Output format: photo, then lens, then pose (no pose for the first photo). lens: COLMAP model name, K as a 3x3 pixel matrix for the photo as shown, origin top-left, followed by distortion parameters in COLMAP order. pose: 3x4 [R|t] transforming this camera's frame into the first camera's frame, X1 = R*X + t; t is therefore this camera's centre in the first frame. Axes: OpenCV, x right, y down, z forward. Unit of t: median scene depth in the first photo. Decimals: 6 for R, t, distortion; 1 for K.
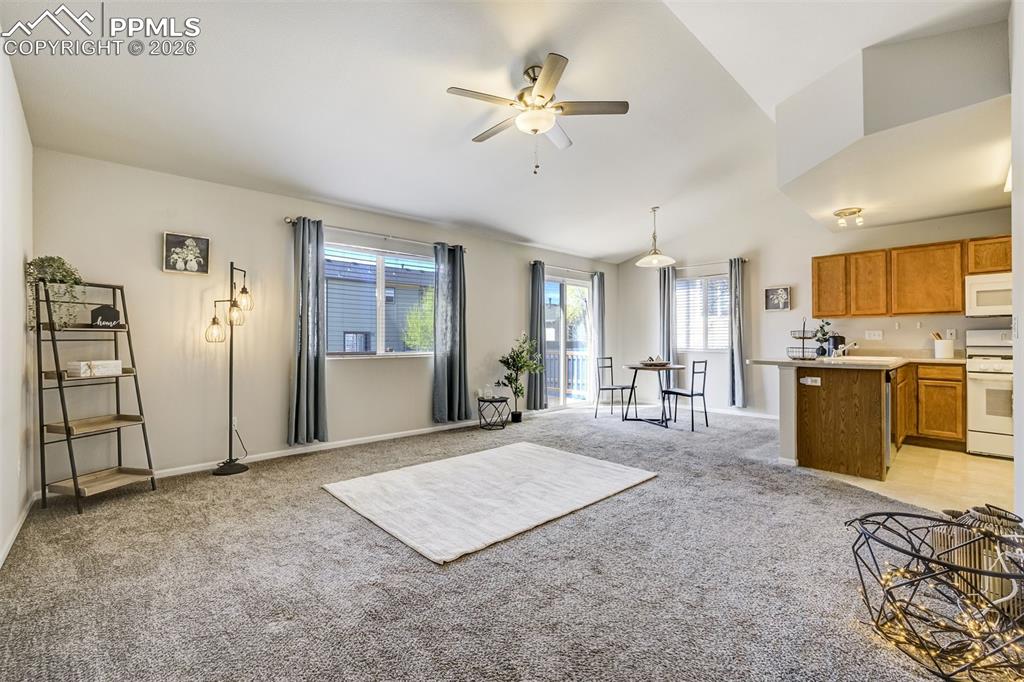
lens RADIAL K [[428.8, 0, 525.8], [0, 428.8, 337.8], [0, 0, 1]] dist [-0.023809, 0.000146]
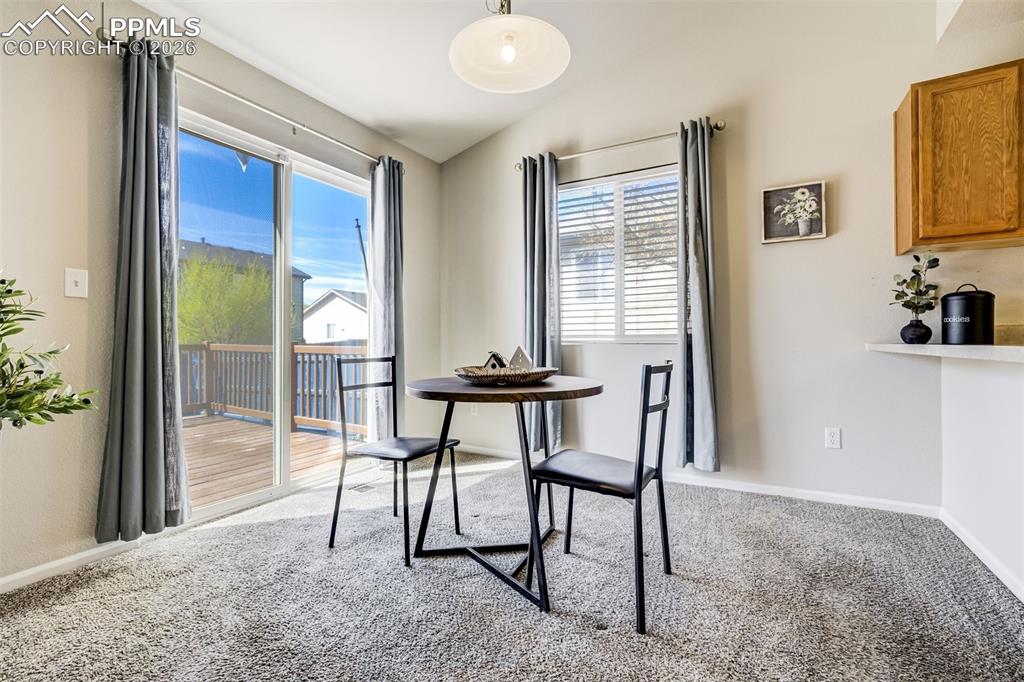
lens RADIAL K [[437.5, 0, 512.0], [0, 437.5, 341.0], [0, 0, 1]] dist [-0.000286, 0.000045]
pose [[0.963938, -0.005593, 0.266067, 0.211100], [0.002829, 0.999938, 0.010770, 0.030435], [-0.266111, -0.009629, 0.963894, 0.664819]]
